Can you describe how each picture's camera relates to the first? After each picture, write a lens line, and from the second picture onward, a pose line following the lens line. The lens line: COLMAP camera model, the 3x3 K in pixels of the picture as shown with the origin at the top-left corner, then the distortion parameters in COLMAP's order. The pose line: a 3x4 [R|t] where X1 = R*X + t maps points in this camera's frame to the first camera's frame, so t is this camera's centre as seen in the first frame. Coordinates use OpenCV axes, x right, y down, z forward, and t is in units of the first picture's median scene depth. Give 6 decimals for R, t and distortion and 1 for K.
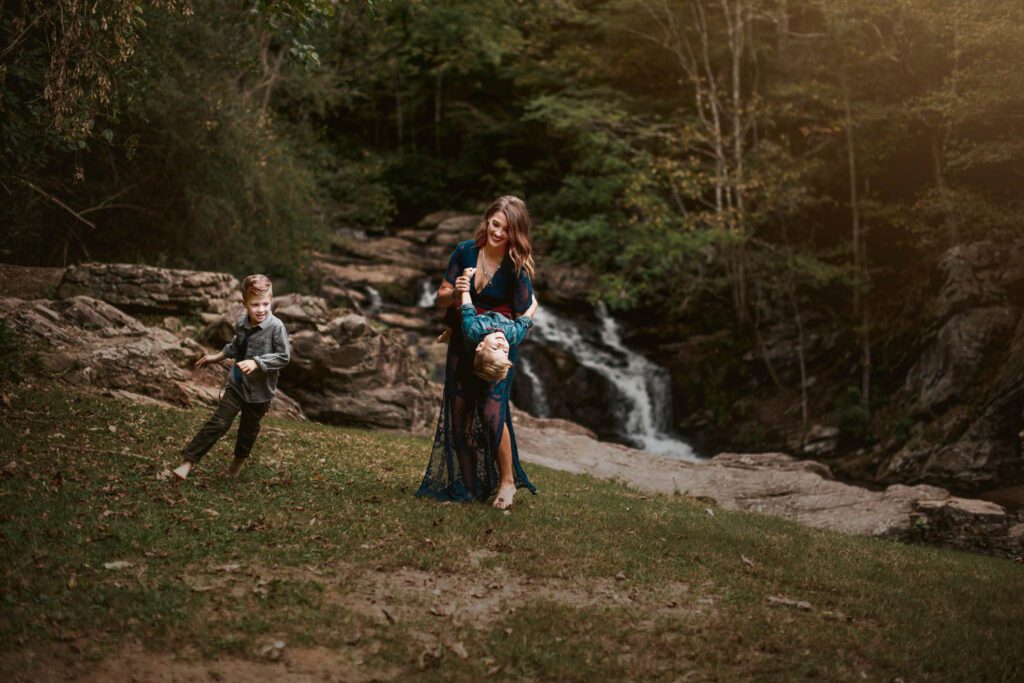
lens RADIAL K [[1494.6, 0, 485.7], [0, 1494.6, 329.7], [0, 0, 1]] dist [-0.122341, 0.000000]
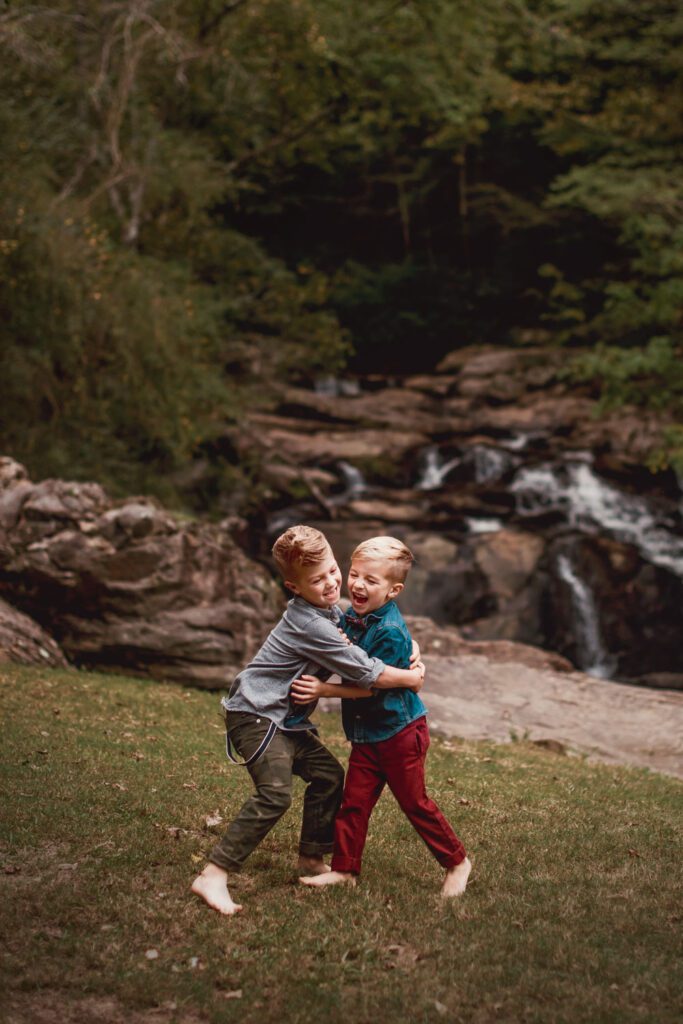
lens RADIAL K [[2220.3, 0, 346.2], [0, 2220.3, 514.3], [0, 0, 1]] dist [-0.207067, 0.000000]
pose [[0.991031, -0.053733, -0.122350, 0.057337], [0.053133, 0.998554, -0.008162, 0.003360], [0.122611, 0.001588, 0.992454, -0.008787]]
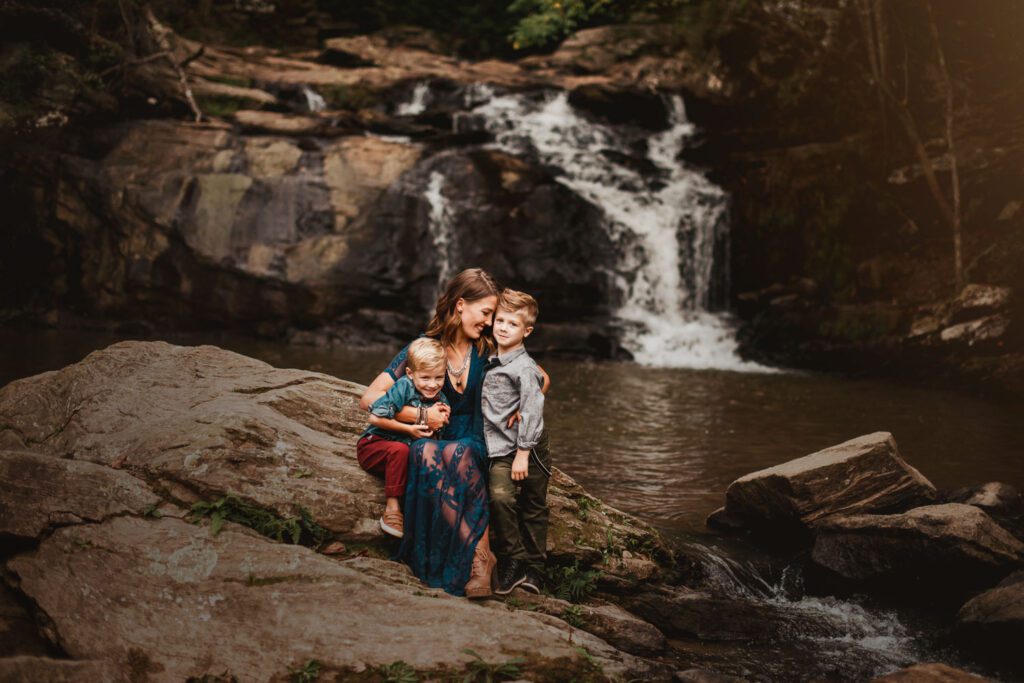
lens RADIAL K [[1494.6, 0, 520.4], [0, 1494.6, 342.2], [0, 0, 1]] dist [-0.122341, 0.000000]
pose [[0.962544, 0.002943, -0.271108, 0.218161], [0.008547, 0.999115, 0.041190, 0.064099], [0.270989, -0.041965, 0.961667, 0.536066]]
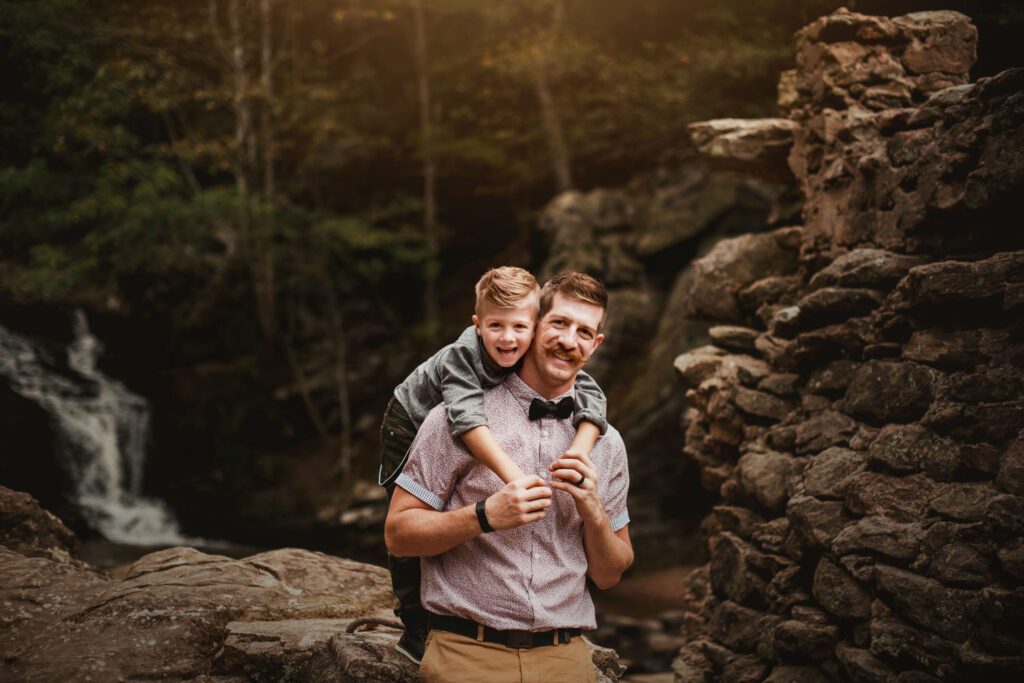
lens RADIAL K [[1494.6, 0, 518.2], [0, 1494.6, 347.8], [0, 0, 1]] dist [-0.122341, 0.000000]
pose [[0.967998, 0.017274, 0.250361, 0.127991], [-0.004442, 0.998651, -0.051728, 0.040075], [-0.250917, 0.048961, 0.966770, 0.357706]]
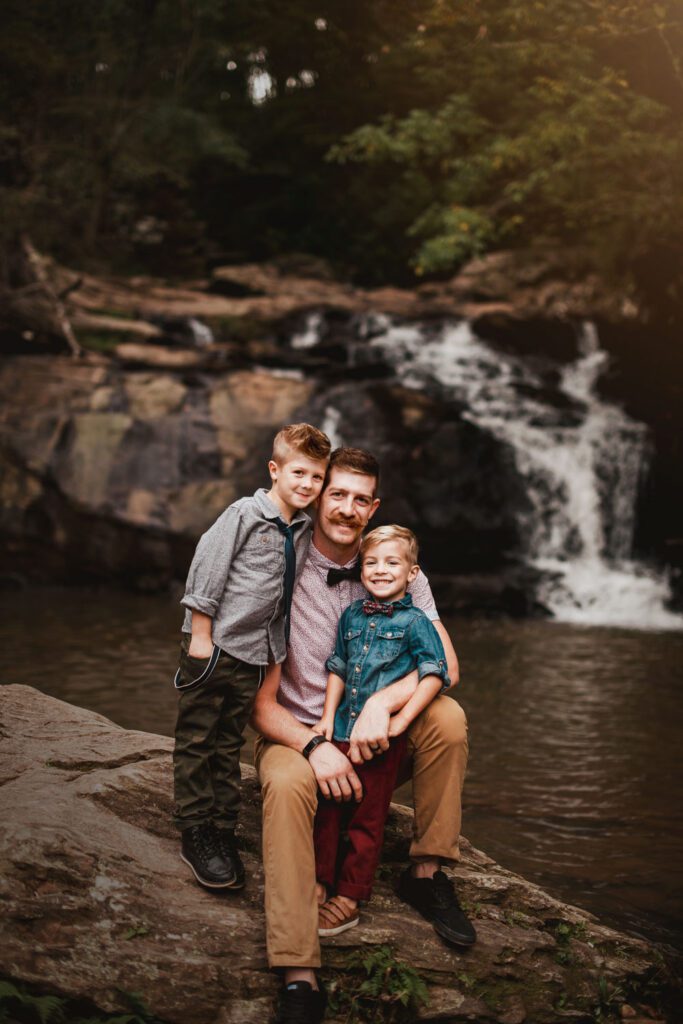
lens RADIAL K [[1494.6, 0, 342.6], [0, 1494.6, 506.8], [0, 0, 1]] dist [-0.122341, 0.000000]
pose [[0.948298, -0.016522, -0.316951, 0.201538], [0.016799, 0.999857, -0.001861, 0.057513], [0.316936, -0.003560, 0.948440, 0.582391]]
